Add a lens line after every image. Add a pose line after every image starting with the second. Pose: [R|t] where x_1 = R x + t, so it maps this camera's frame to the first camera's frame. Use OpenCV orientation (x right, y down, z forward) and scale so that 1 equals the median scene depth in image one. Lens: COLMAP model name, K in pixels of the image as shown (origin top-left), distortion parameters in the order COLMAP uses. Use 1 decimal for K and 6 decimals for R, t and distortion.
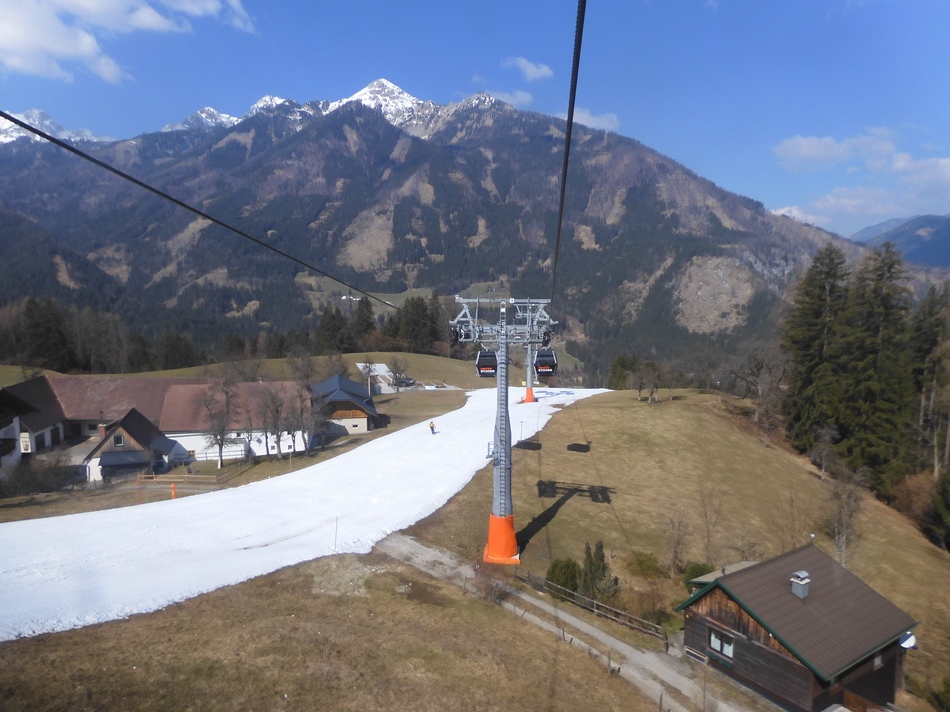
lens RADIAL K [[688.5, 0, 475.0], [0, 688.5, 356.0], [0, 0, 1]] dist [-0.003504, 0.012763]
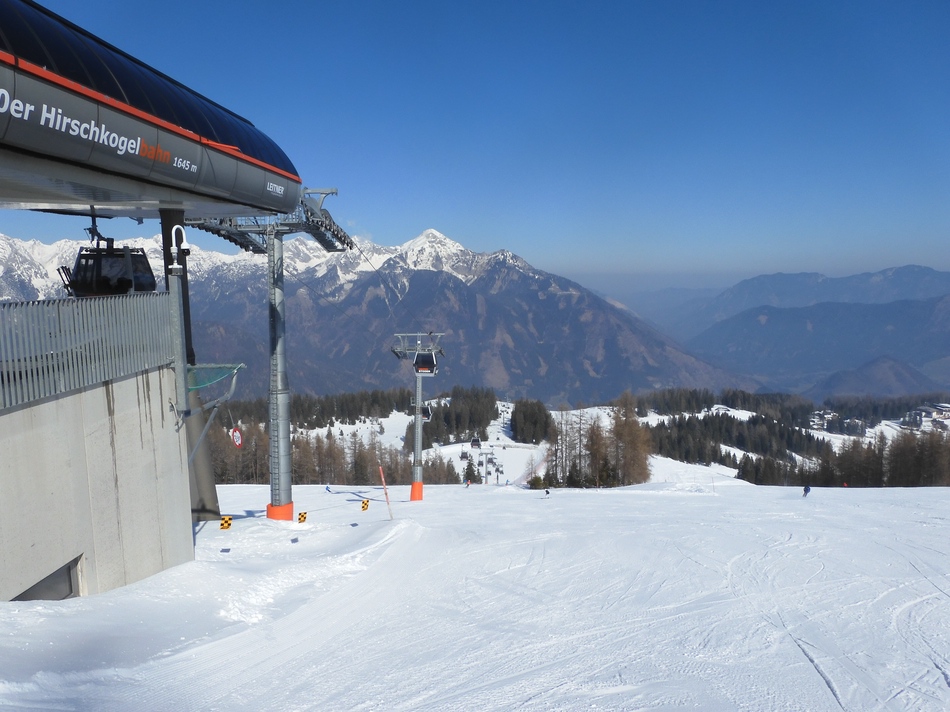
lens RADIAL K [[688.5, 0, 475.0], [0, 688.5, 356.0], [0, 0, 1]] dist [-0.003504, 0.012763]
pose [[0.992848, -0.029796, 0.115603, -0.440741], [0.030418, 0.999531, -0.003619, -0.199317], [-0.115441, 0.007109, 0.993289, -1.120461]]
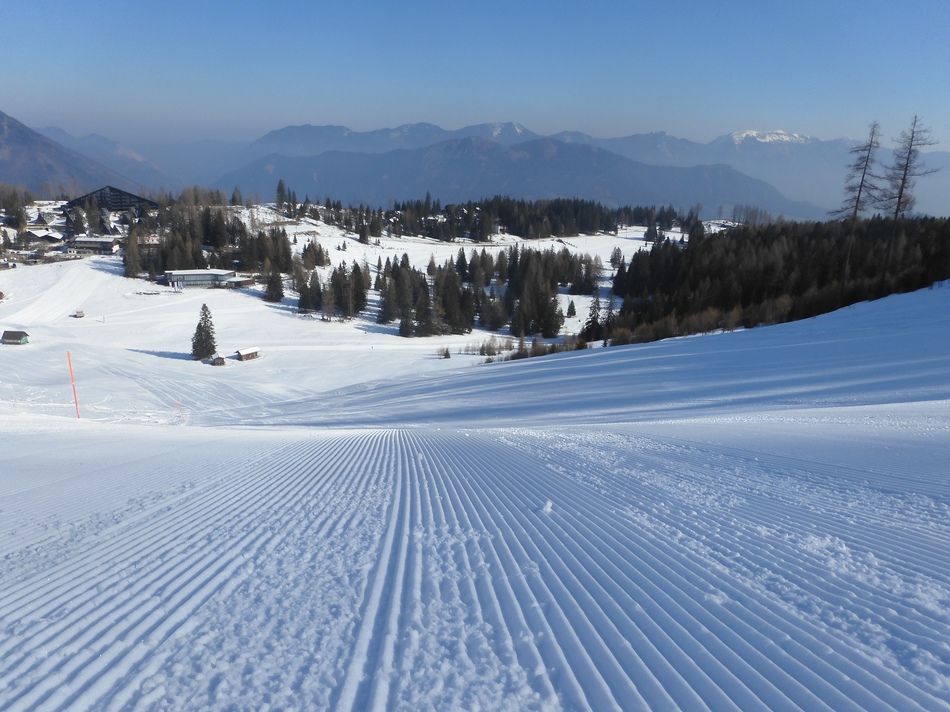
lens RADIAL K [[688.5, 0, 475.0], [0, 688.5, 356.0], [0, 0, 1]] dist [-0.003504, 0.012763]
pose [[0.750590, -0.180968, 0.635504, -0.092782], [0.051106, 0.974784, 0.217221, -0.150329], [-0.658789, -0.130565, 0.740911, -0.980664]]
